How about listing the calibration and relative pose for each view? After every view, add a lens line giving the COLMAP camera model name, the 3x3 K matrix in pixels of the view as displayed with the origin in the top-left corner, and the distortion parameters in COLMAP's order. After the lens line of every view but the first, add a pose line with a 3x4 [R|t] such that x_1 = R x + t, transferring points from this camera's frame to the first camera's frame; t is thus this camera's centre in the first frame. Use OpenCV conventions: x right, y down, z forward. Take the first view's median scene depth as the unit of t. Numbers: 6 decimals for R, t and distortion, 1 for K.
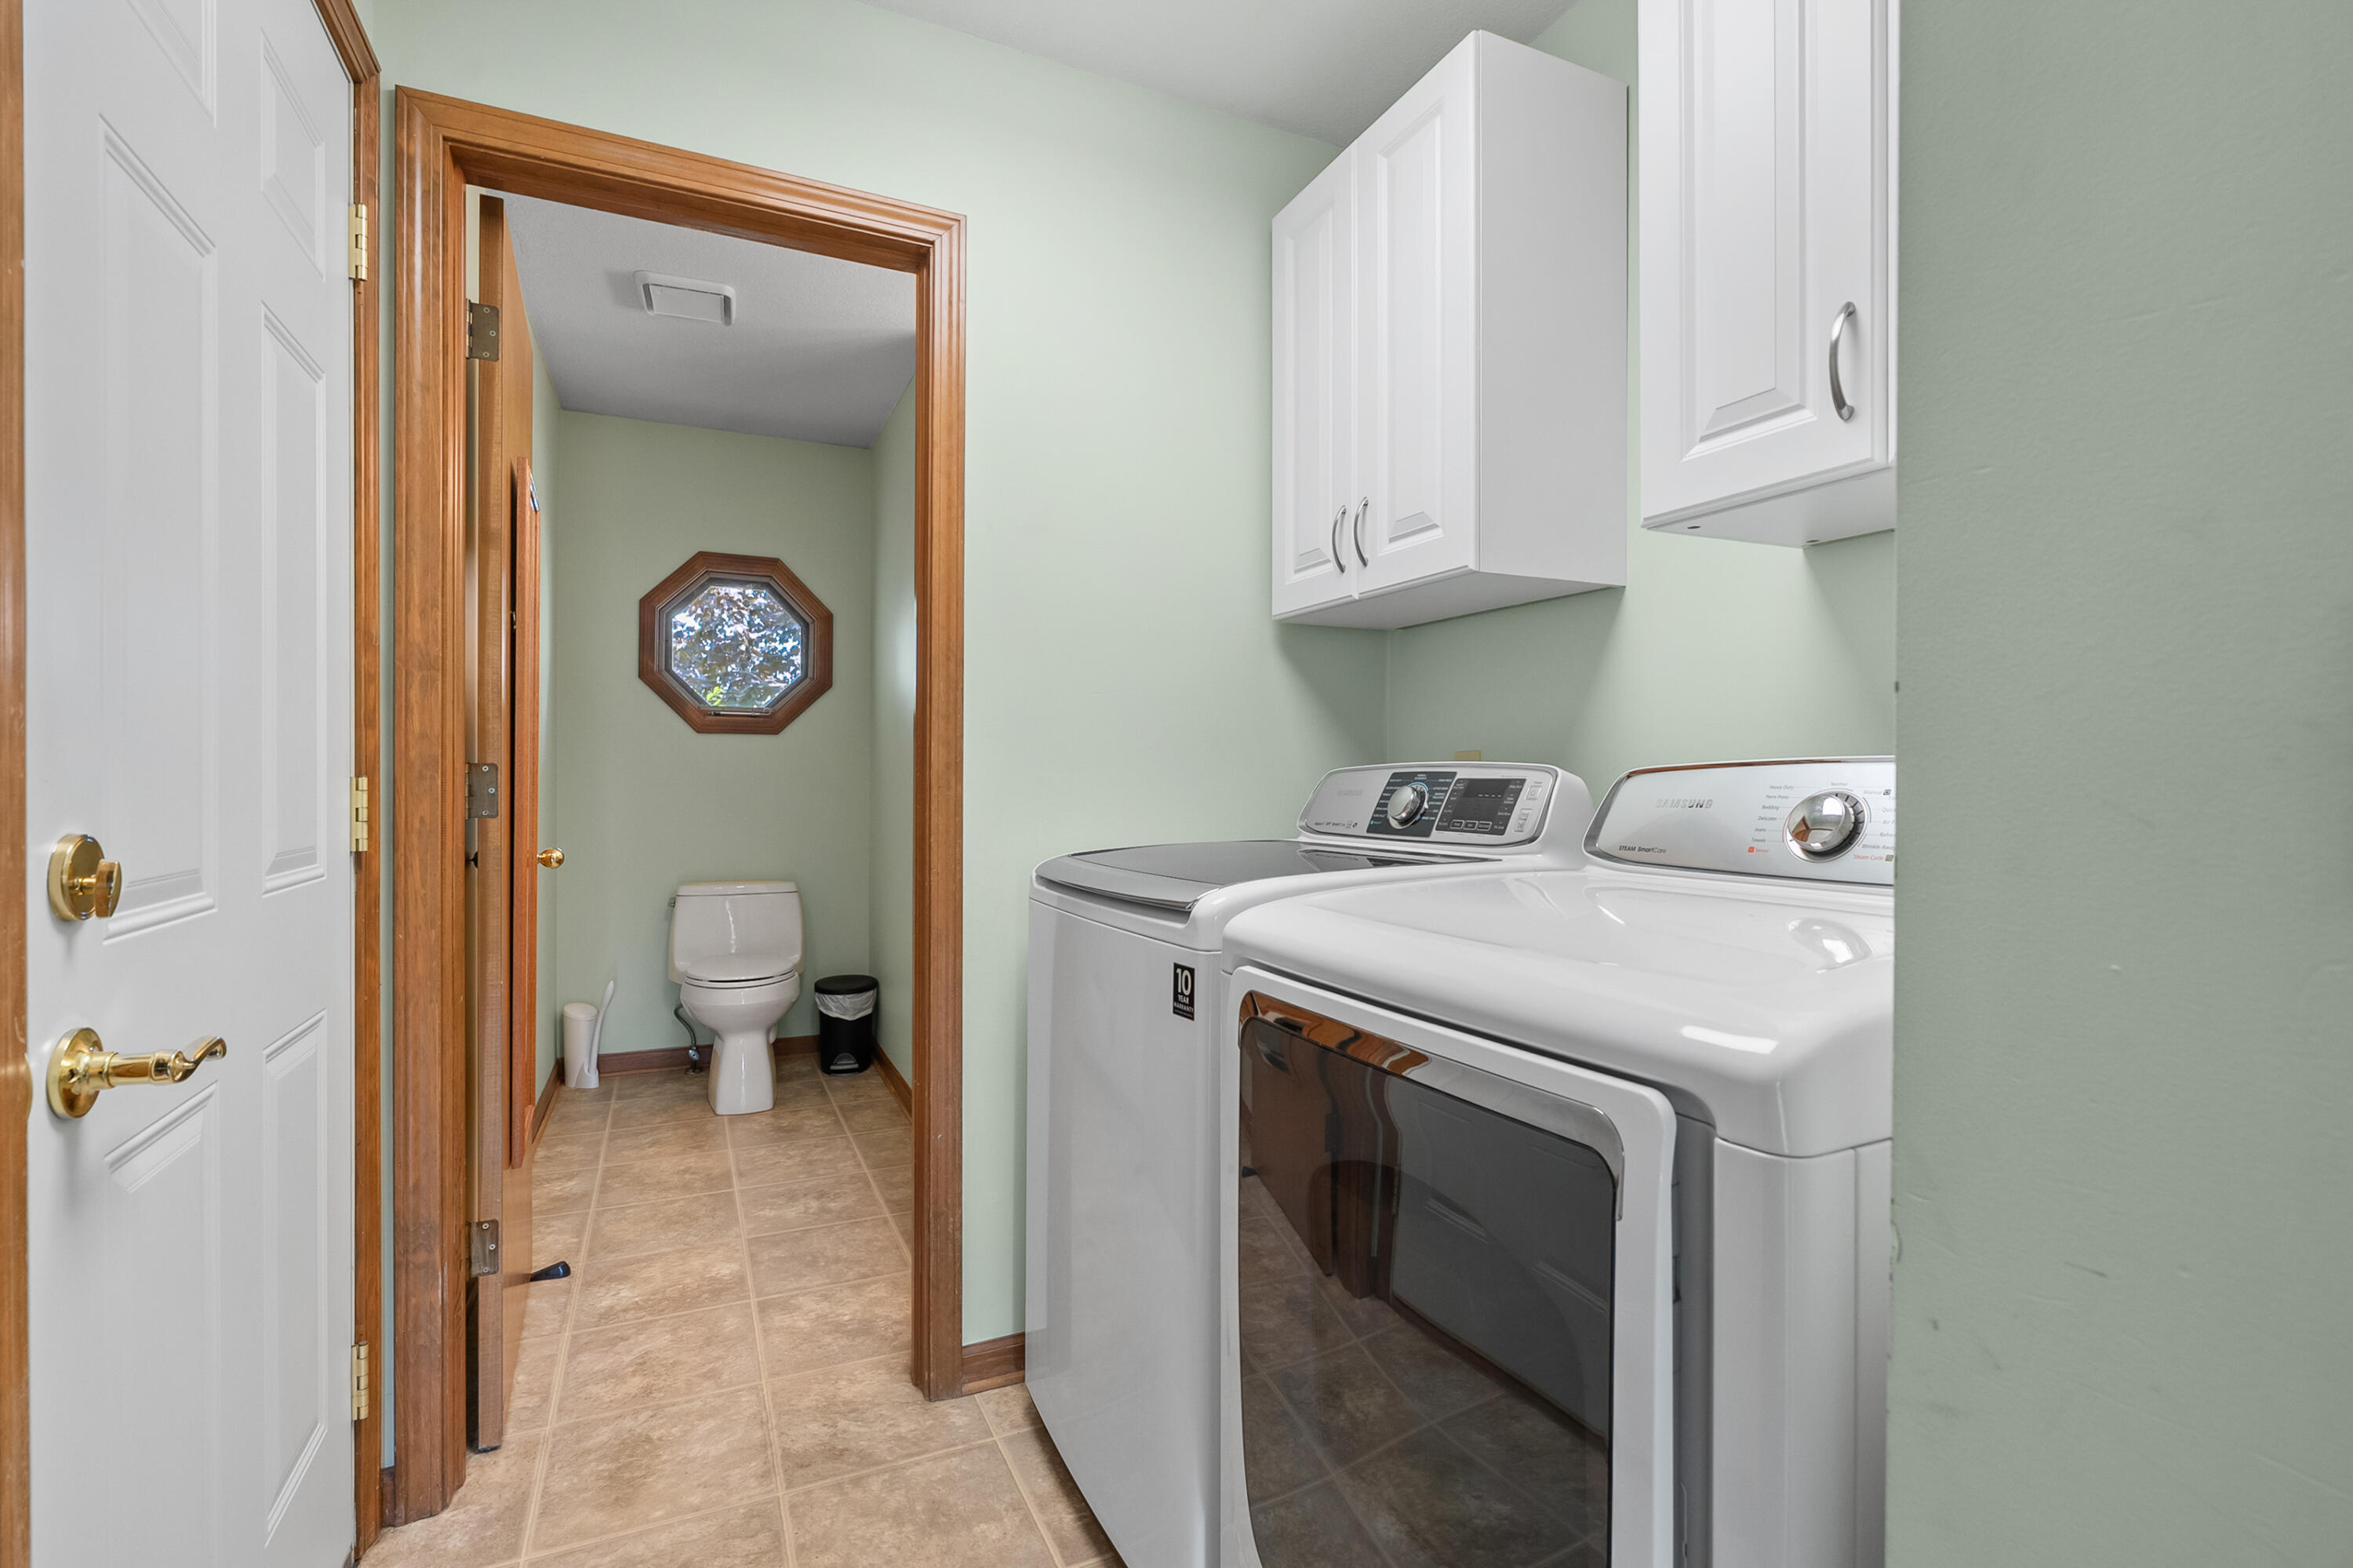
lens RADIAL K [[1068.7, 0, 1168.6], [0, 1068.7, 782.3], [0, 0, 1]] dist [-0.004464, 0.002318]
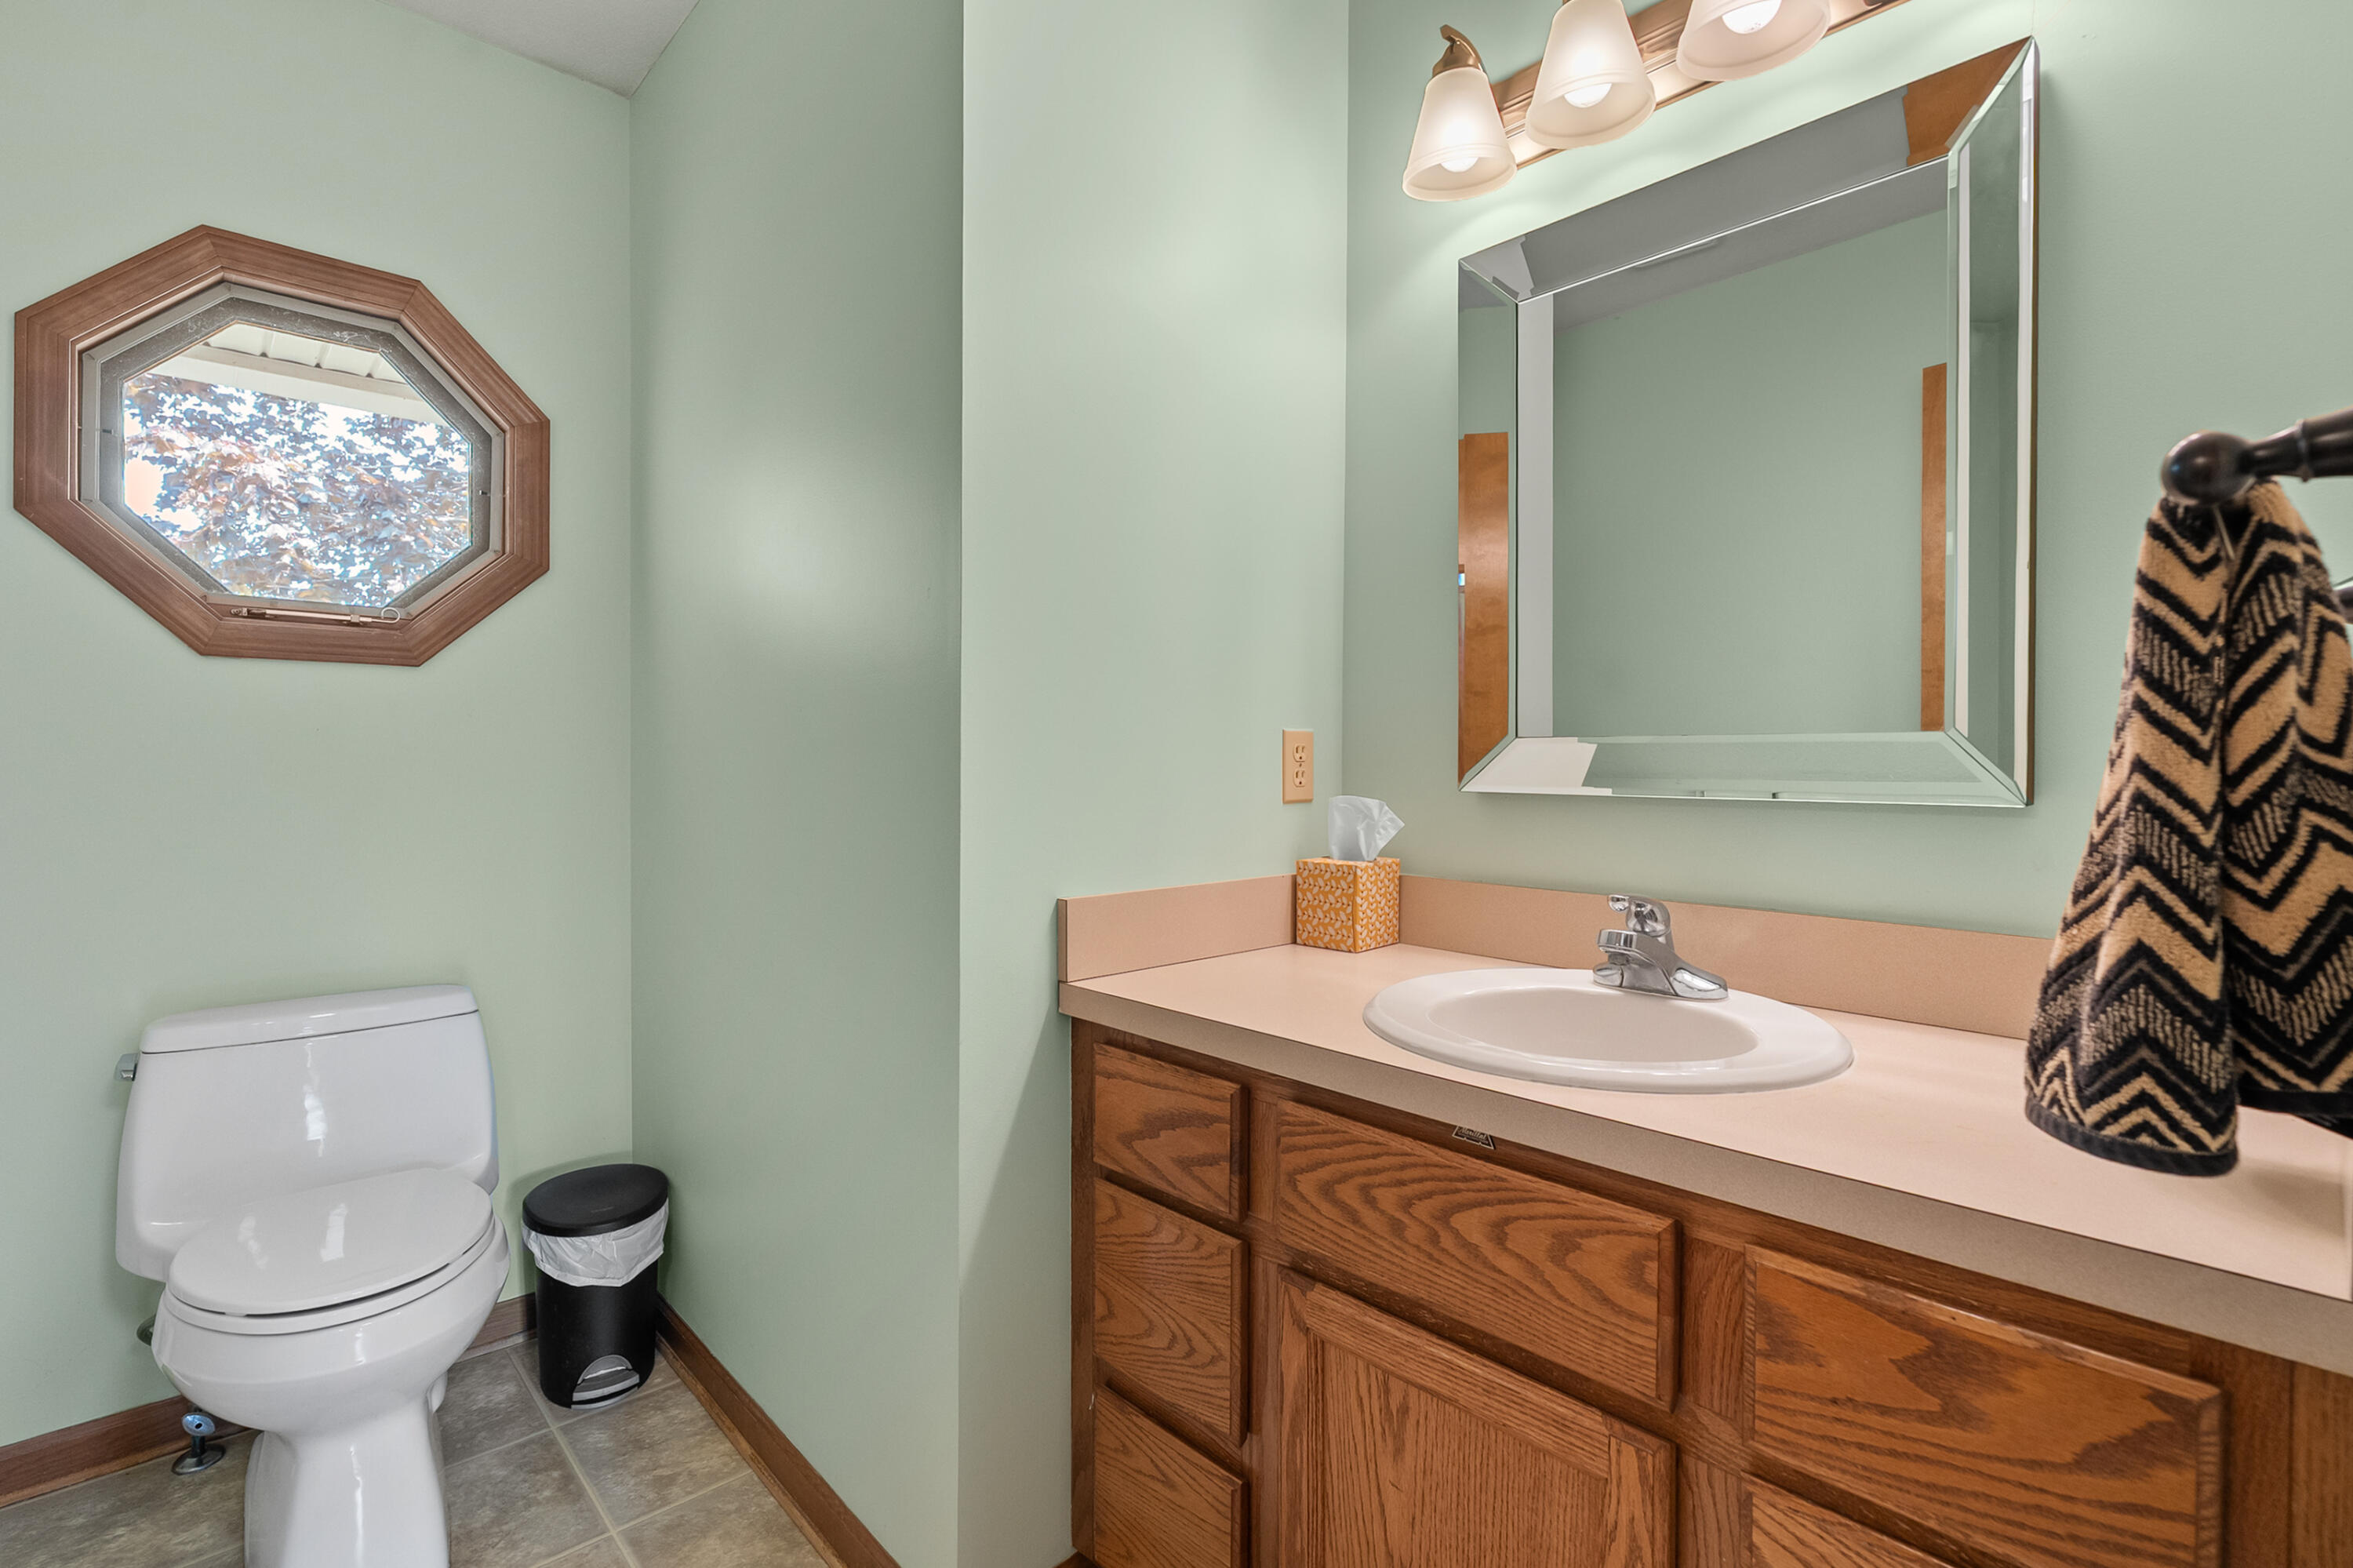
lens RADIAL K [[1068.7, 0, 1191.2], [0, 1068.7, 773.9], [0, 0, 1]] dist [-0.004464, 0.002318]
pose [[0.945488, -0.004033, 0.325632, -0.208349], [0.000370, 0.999936, 0.011309, -0.003846], [-0.325657, -0.010572, 0.945429, 0.473590]]
